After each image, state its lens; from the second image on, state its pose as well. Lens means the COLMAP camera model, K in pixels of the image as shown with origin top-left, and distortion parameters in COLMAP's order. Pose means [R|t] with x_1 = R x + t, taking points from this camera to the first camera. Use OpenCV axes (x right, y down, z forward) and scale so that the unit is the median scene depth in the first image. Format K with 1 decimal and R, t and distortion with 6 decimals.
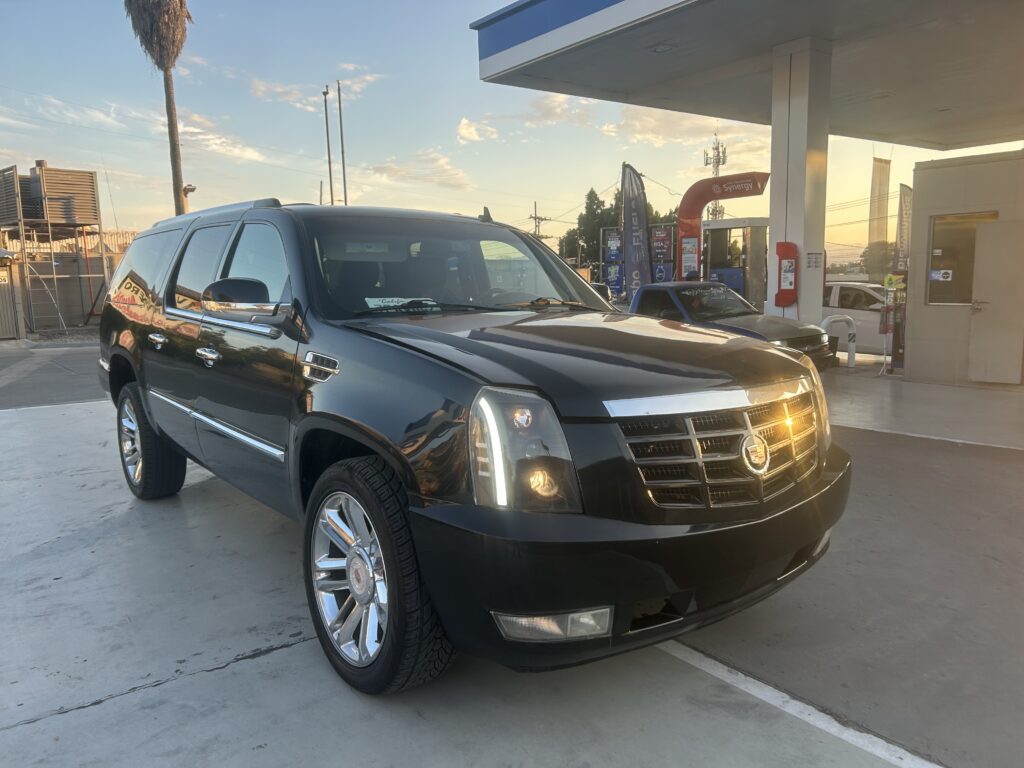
lens RADIAL K [[776.1, 0, 506.8], [0, 776.1, 380.1], [0, 0, 1]] dist [0.033151, -0.036642]
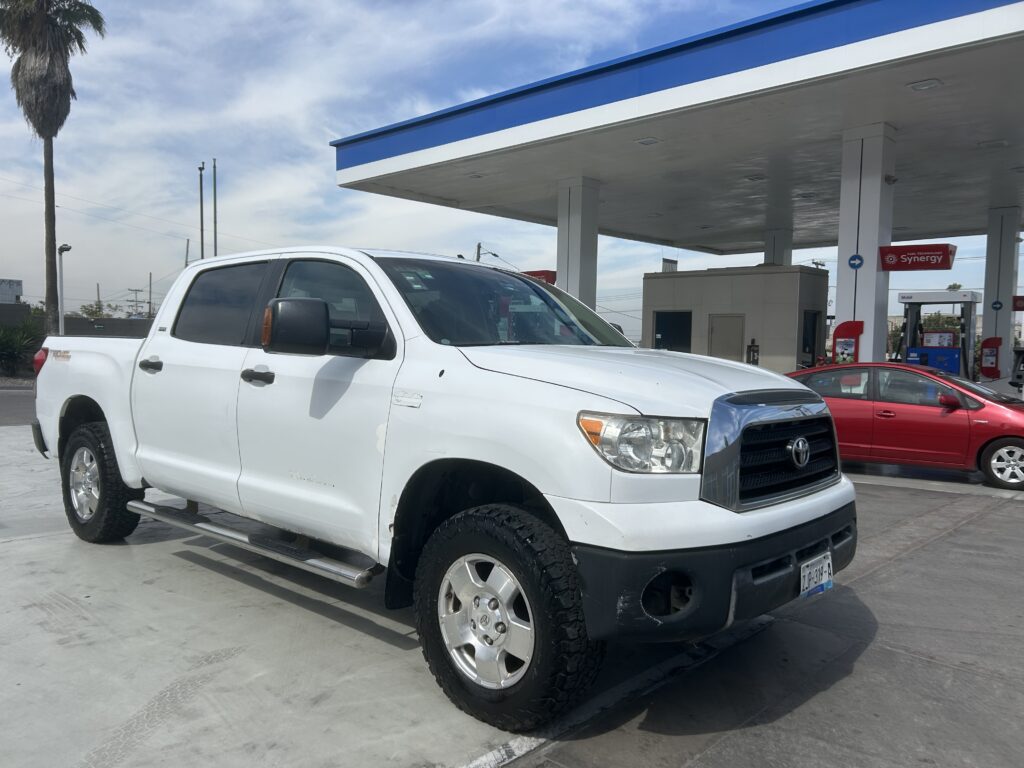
lens RADIAL K [[776.1, 0, 512.1], [0, 776.1, 381.7], [0, 0, 1]] dist [0.033151, -0.036642]
pose [[0.984467, 0.031402, 0.172740, 0.023267], [-0.017078, 0.996337, -0.083792, 0.020679], [-0.174739, 0.079541, 0.981397, -0.165392]]
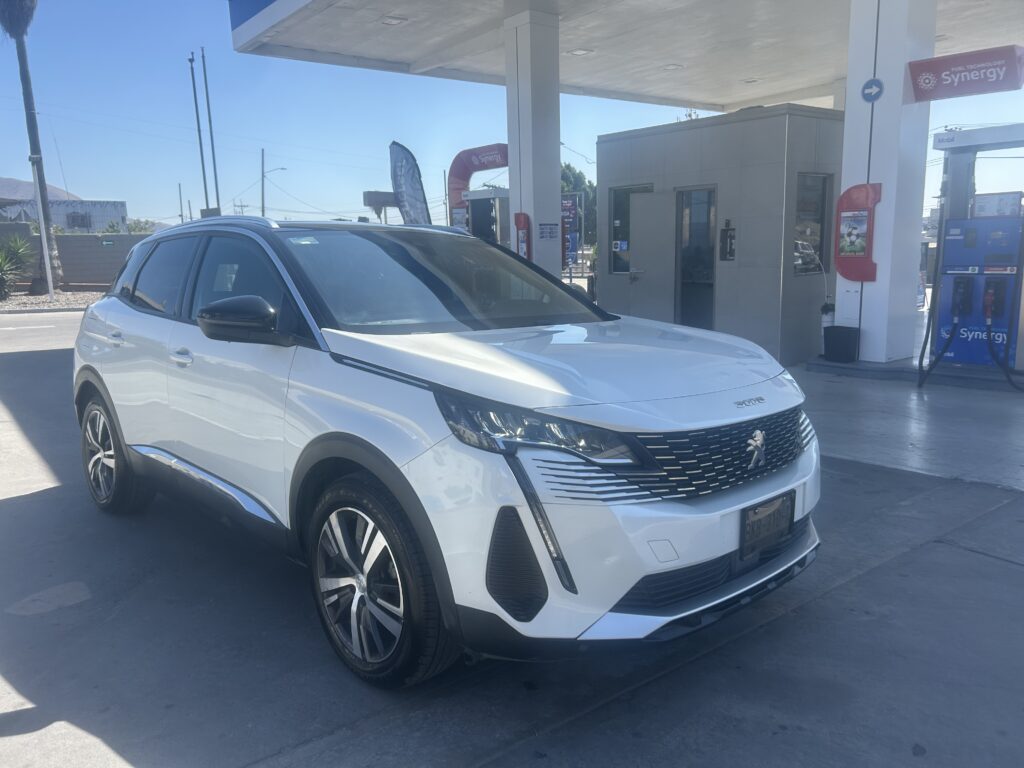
lens RADIAL K [[776.1, 0, 516.8], [0, 776.1, 388.6], [0, 0, 1]] dist [0.033151, -0.036642]
pose [[0.999810, -0.005984, 0.018566, 0.196336], [0.005070, 0.998791, 0.048905, 0.003380], [-0.018836, -0.048802, 0.998631, -0.026350]]
